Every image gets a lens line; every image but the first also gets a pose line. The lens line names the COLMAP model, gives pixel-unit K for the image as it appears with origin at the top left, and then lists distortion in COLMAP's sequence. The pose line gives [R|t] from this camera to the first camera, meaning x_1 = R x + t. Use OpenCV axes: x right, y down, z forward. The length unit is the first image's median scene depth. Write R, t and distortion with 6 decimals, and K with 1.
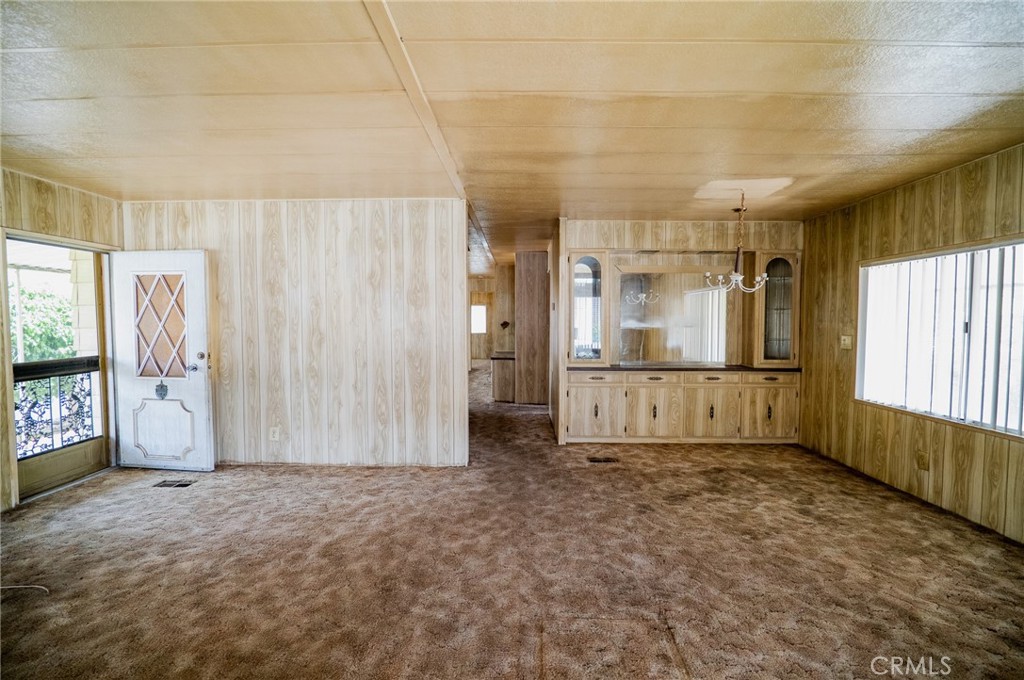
lens RADIAL K [[468.7, 0, 514.6], [0, 468.7, 341.0], [0, 0, 1]] dist [-0.022046, 0.004316]
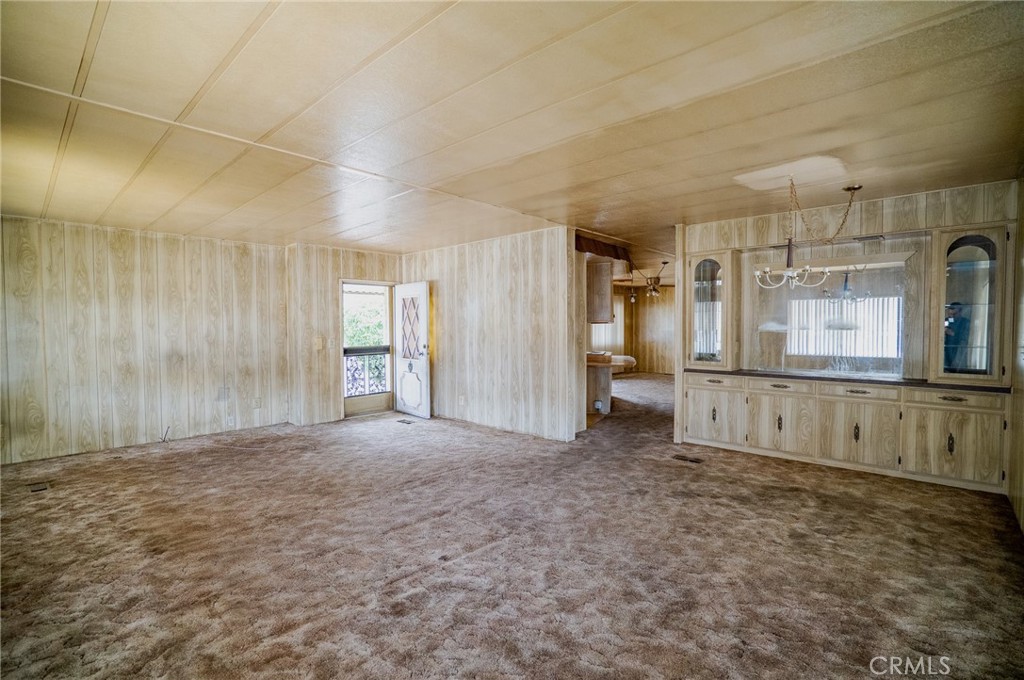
lens RADIAL K [[468.7, 0, 516.7], [0, 468.7, 341.7], [0, 0, 1]] dist [-0.022046, 0.004316]
pose [[0.752482, 0.016927, -0.658395, 0.613508], [-0.025369, 0.999673, -0.003294, 0.011957], [0.658124, 0.019181, 0.752666, -0.017818]]
